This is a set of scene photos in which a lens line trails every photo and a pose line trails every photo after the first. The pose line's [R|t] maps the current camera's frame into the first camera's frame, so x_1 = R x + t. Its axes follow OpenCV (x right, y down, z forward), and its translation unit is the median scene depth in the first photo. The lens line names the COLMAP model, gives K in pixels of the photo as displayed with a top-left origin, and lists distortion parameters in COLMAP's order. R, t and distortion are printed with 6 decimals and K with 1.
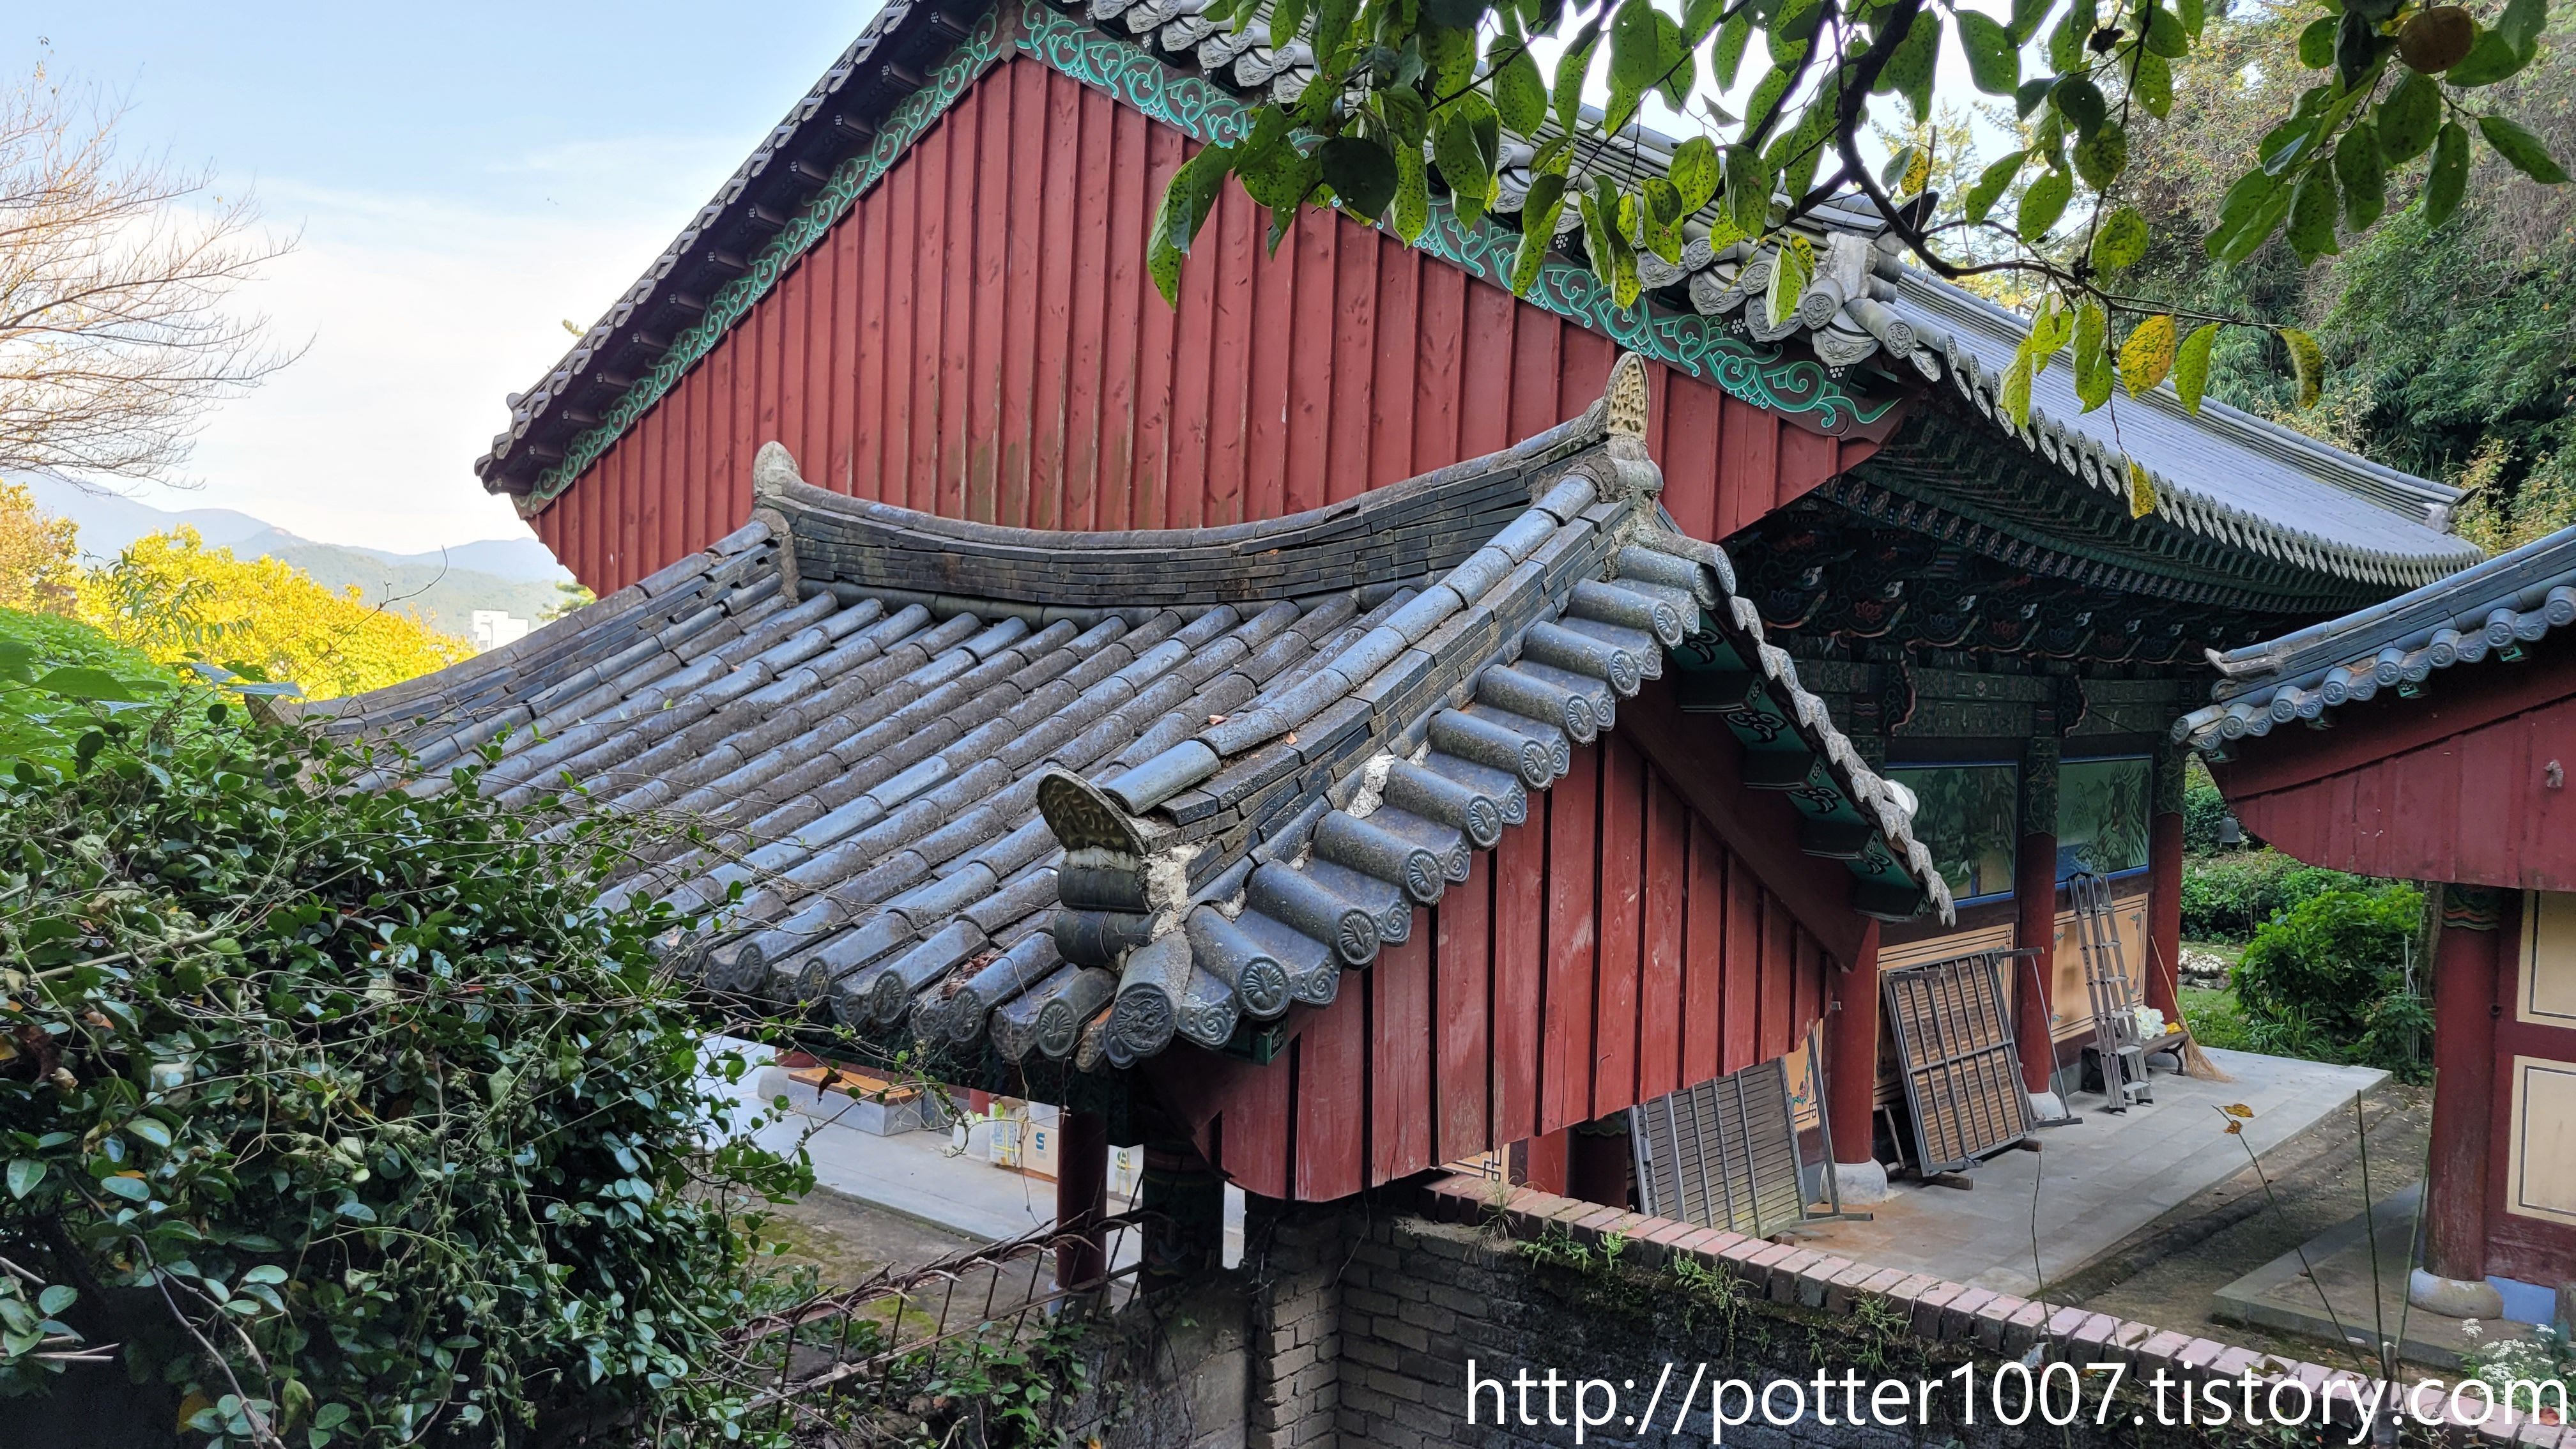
lens RADIAL K [[1922.4, 0, 1288.0], [0, 1922.4, 724.5], [0, 0, 1]] dist [0.074115, -0.059196]
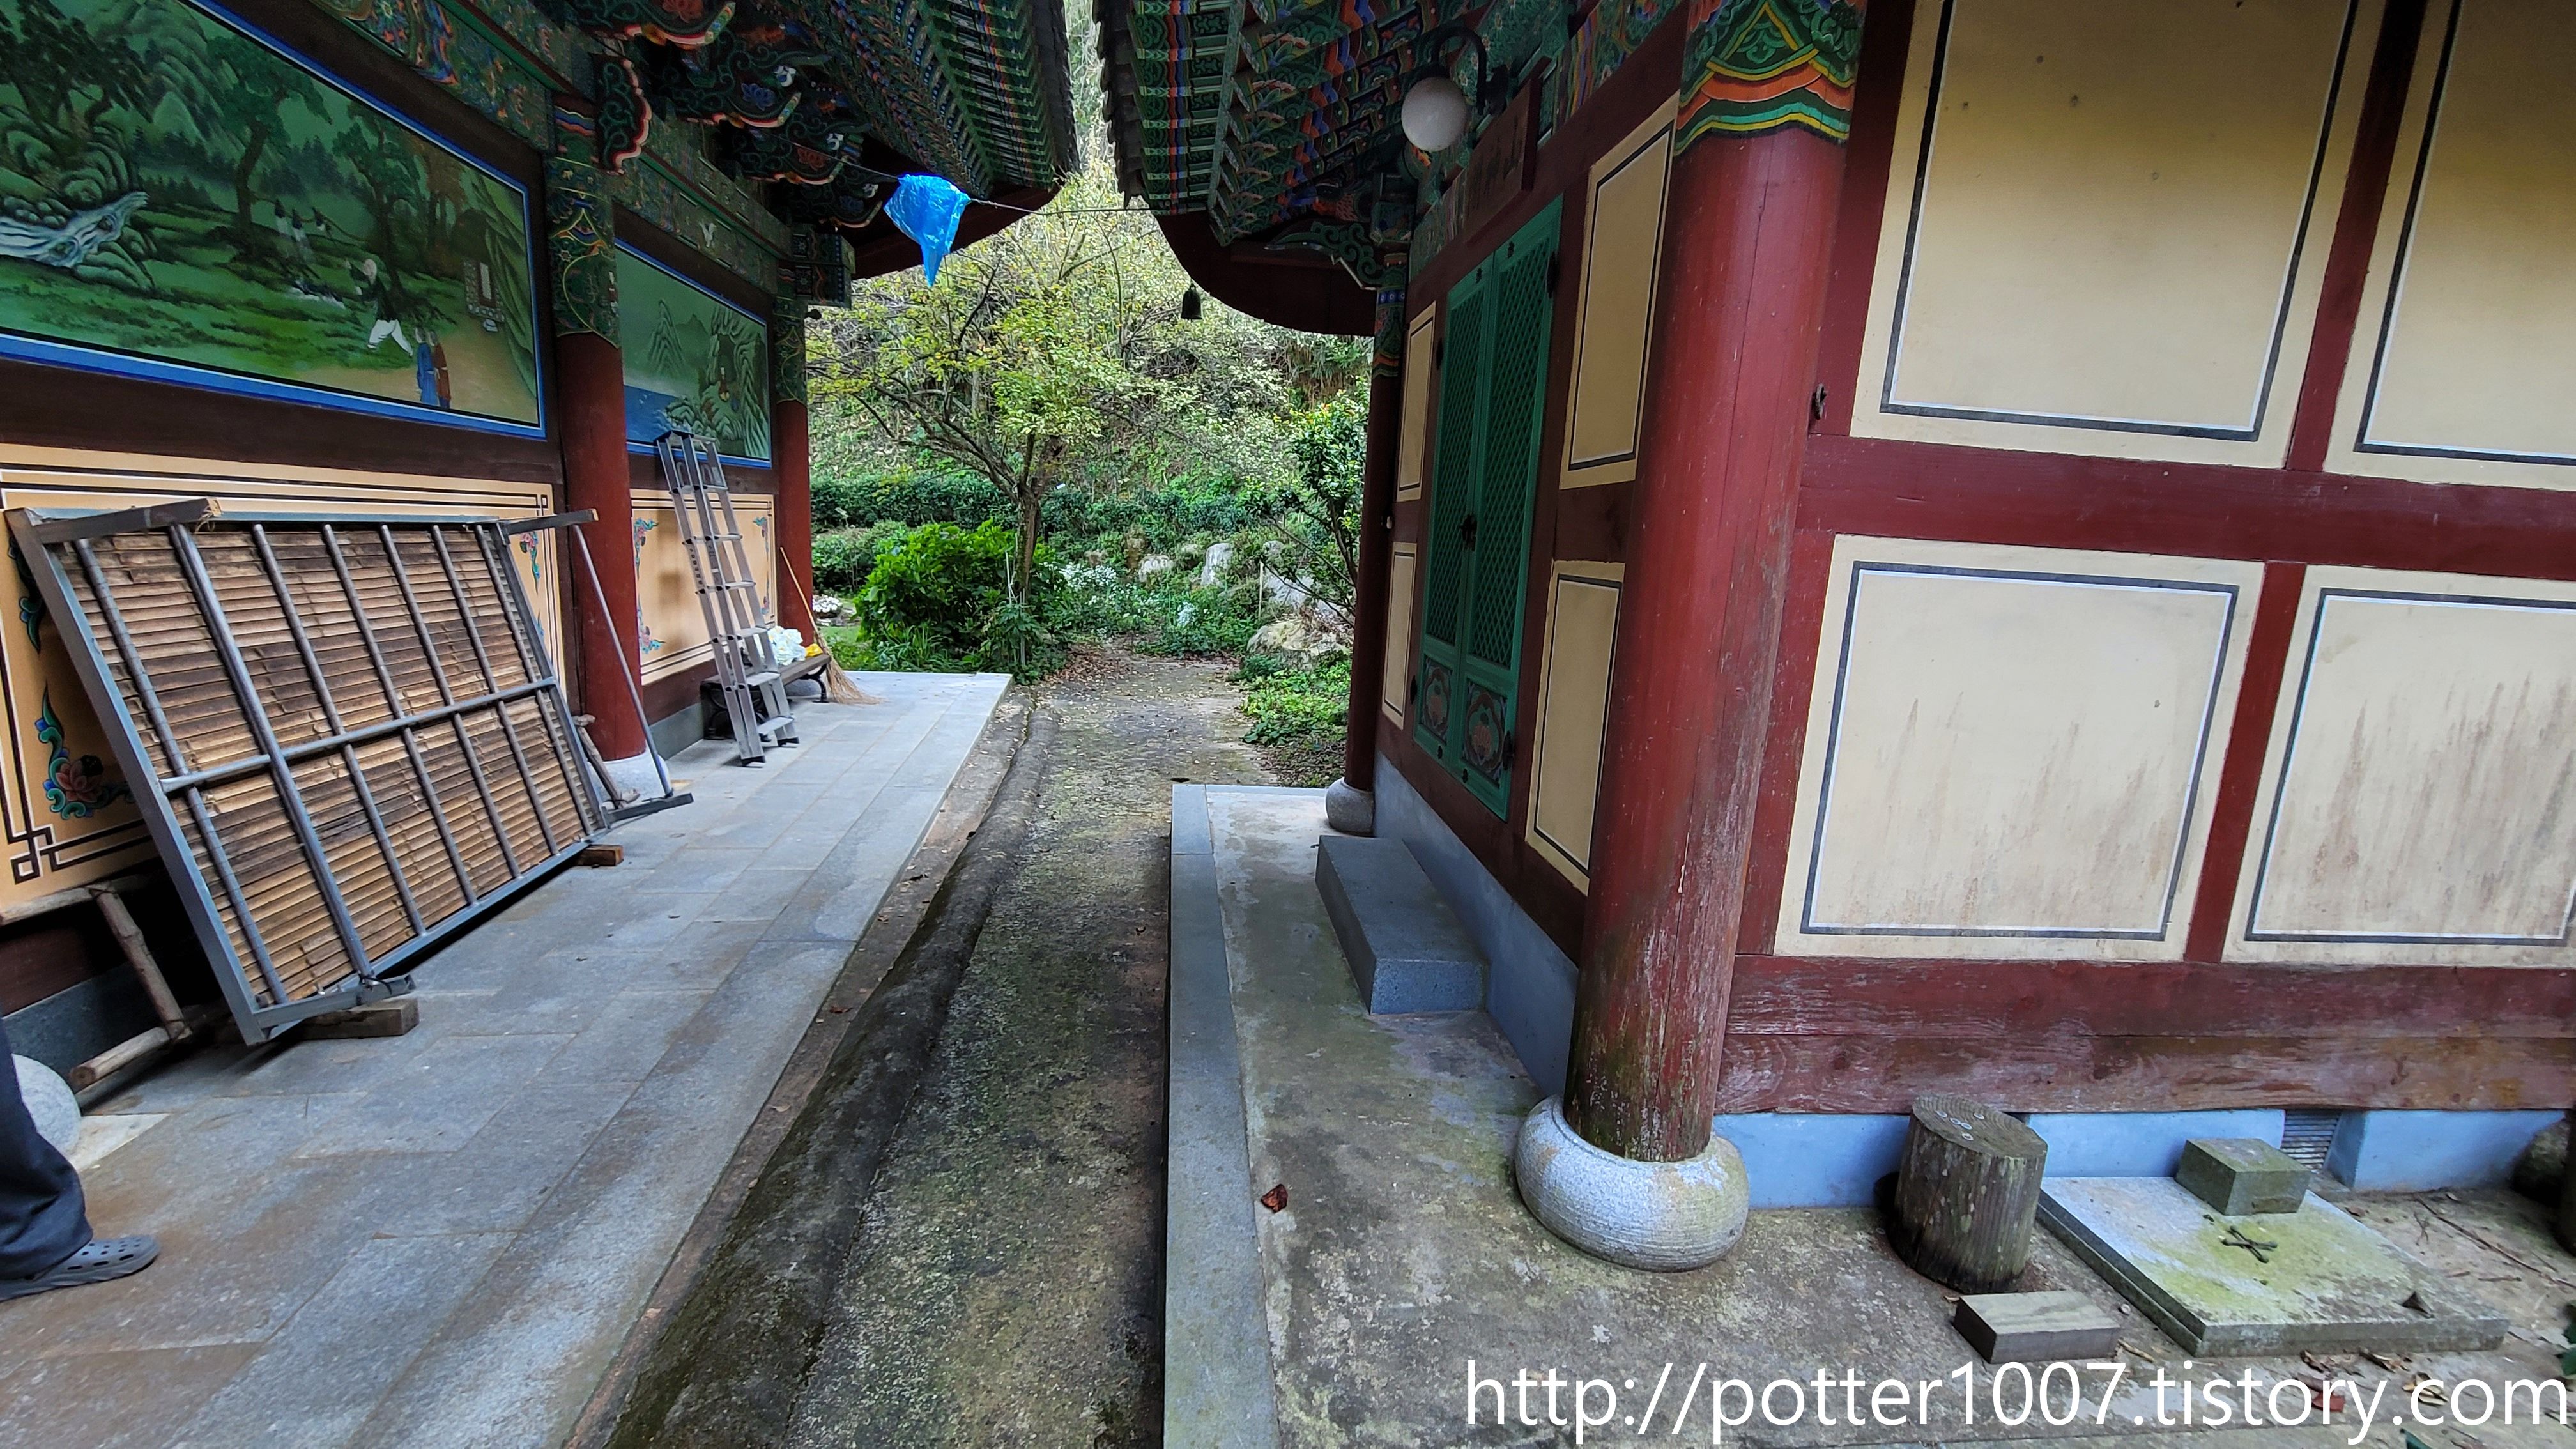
lens RADIAL K [[1050.0, 0, 1288.0], [0, 1050.0, 724.5], [0, 0, 1]] dist [0.000025, 0.000621]
pose [[0.644303, -0.135459, 0.752678, 0.309303], [-0.017427, 0.981332, 0.191528, 0.125529], [-0.764572, -0.136520, 0.629915, 0.712940]]
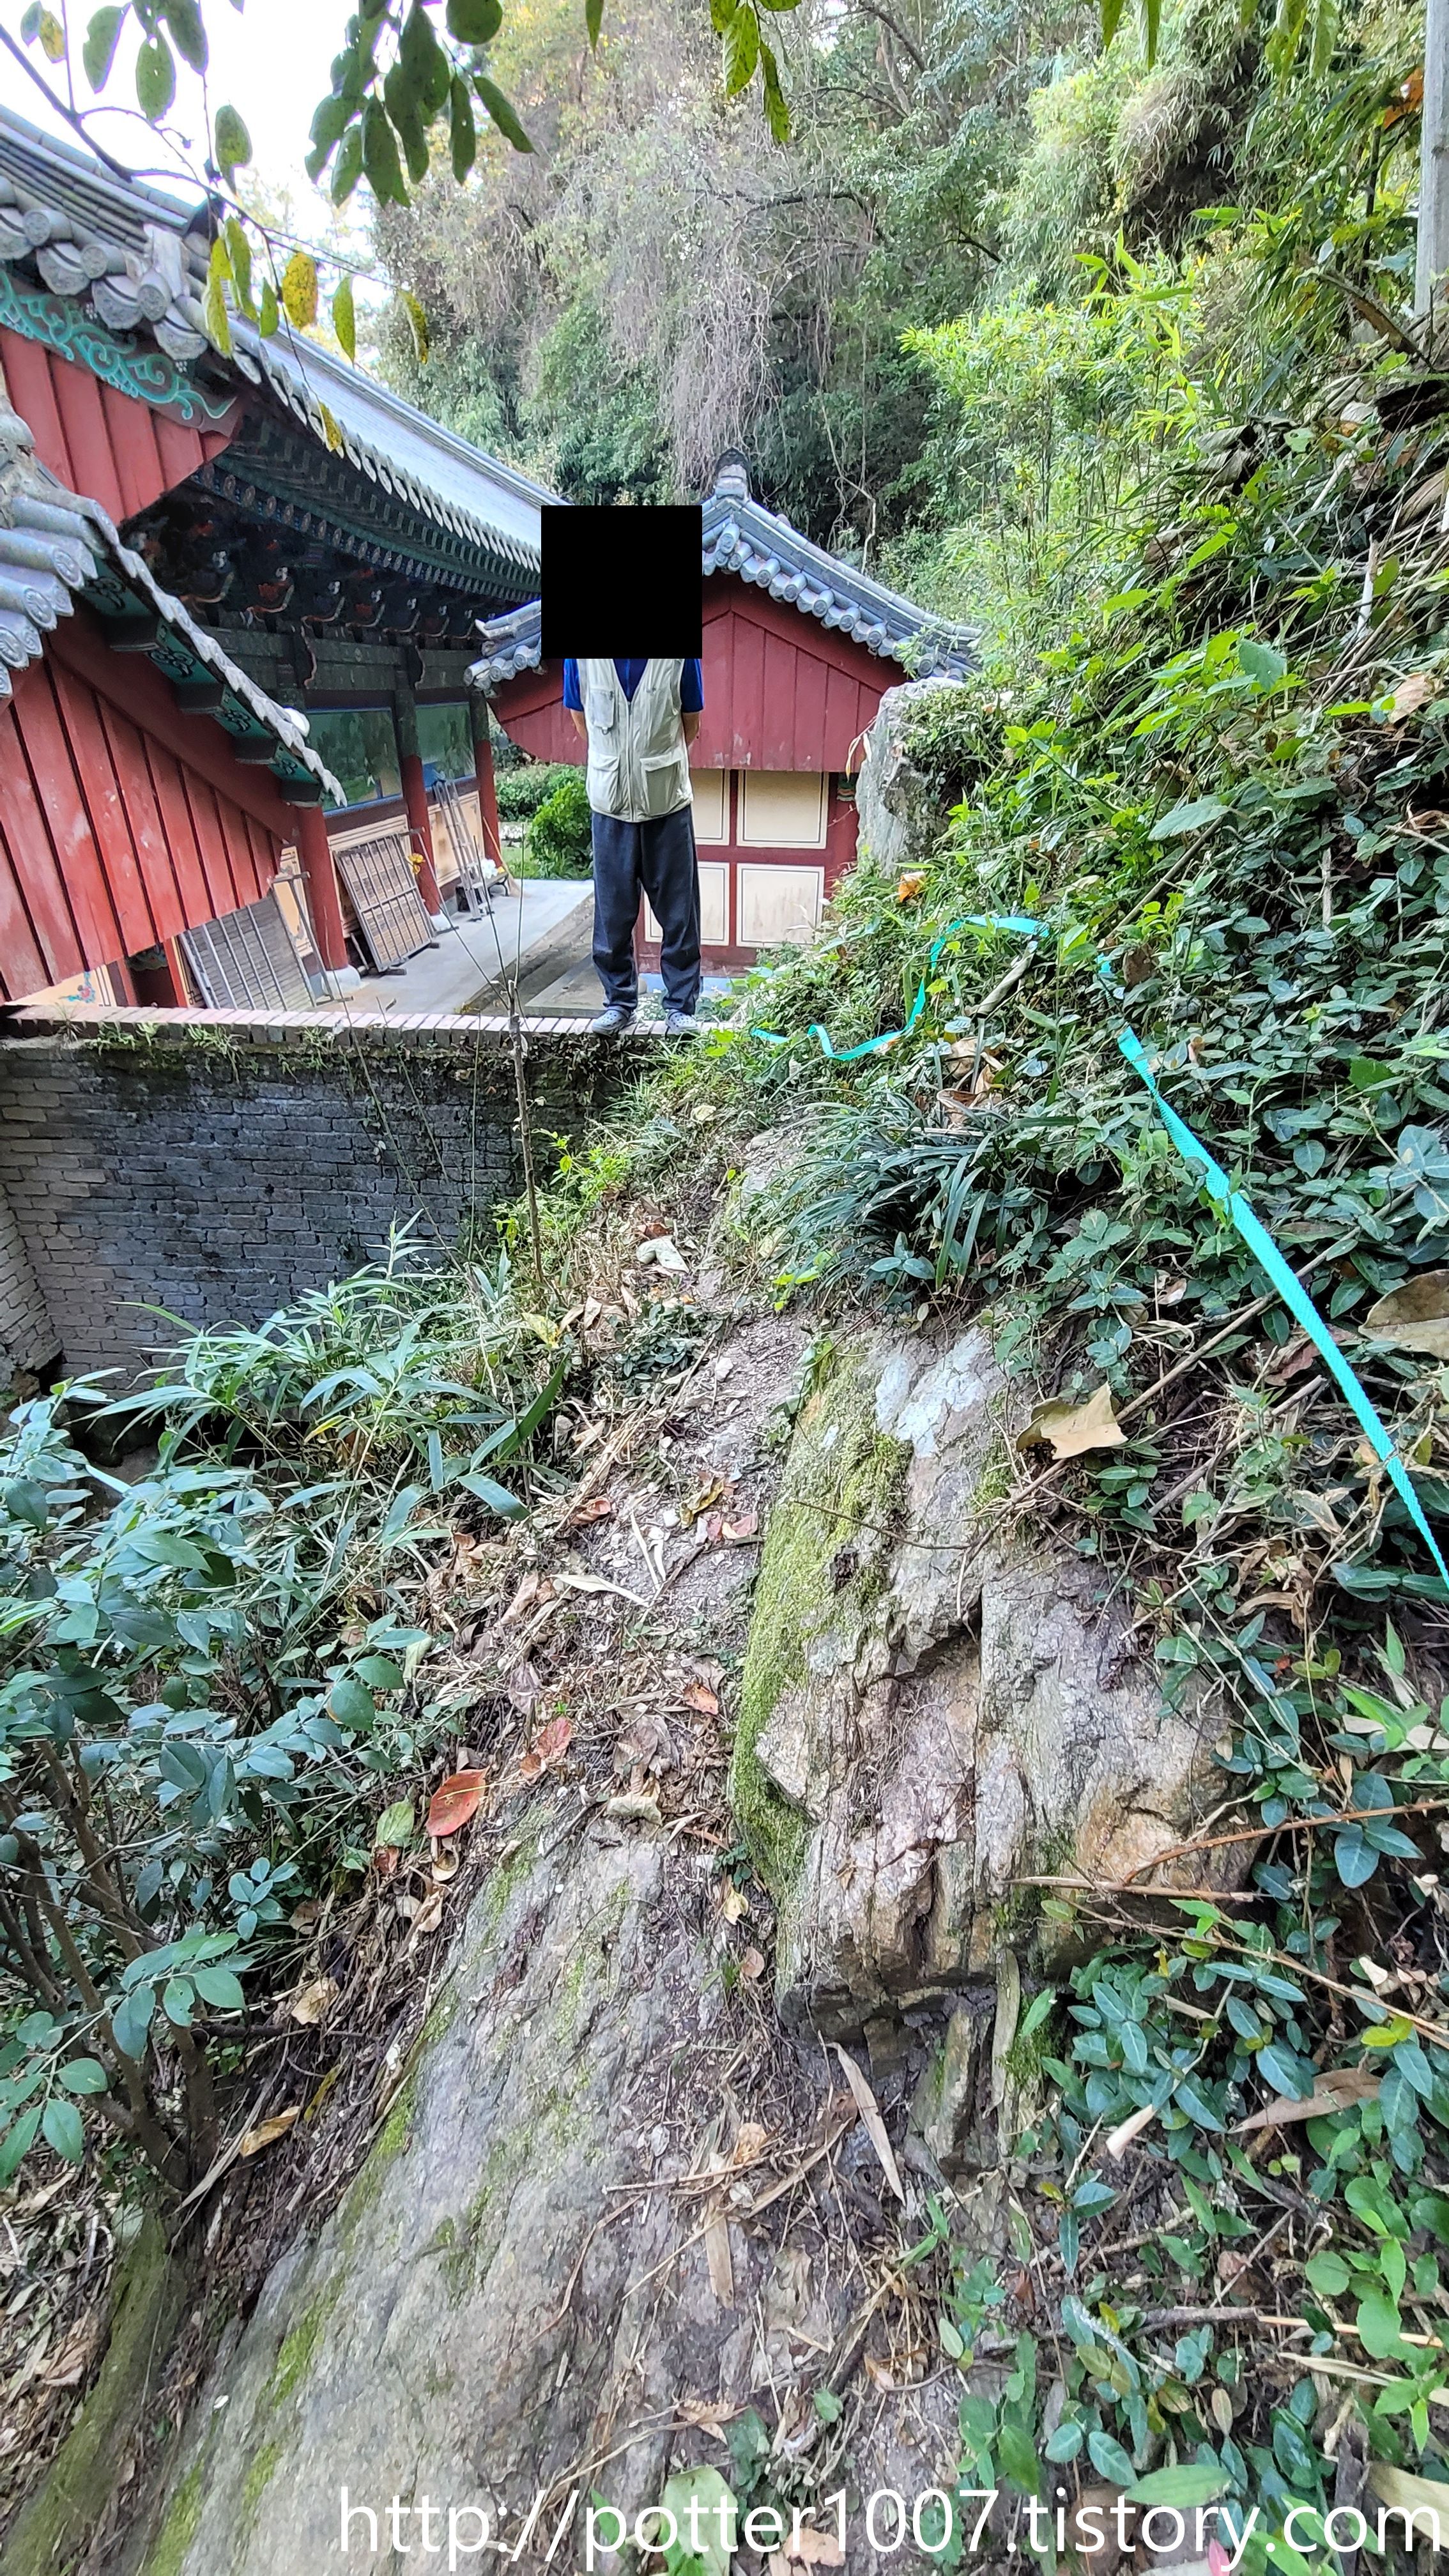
lens RADIAL K [[1050.0, 0, 734.9], [0, 1050.0, 1281.3], [0, 0, 1]] dist [0.000025, 0.000621]
pose [[0.811609, -0.304372, 0.498646, 0.023385], [0.023677, 0.869990, 0.492501, 0.012192], [-0.583720, -0.387912, 0.713299, 0.006964]]
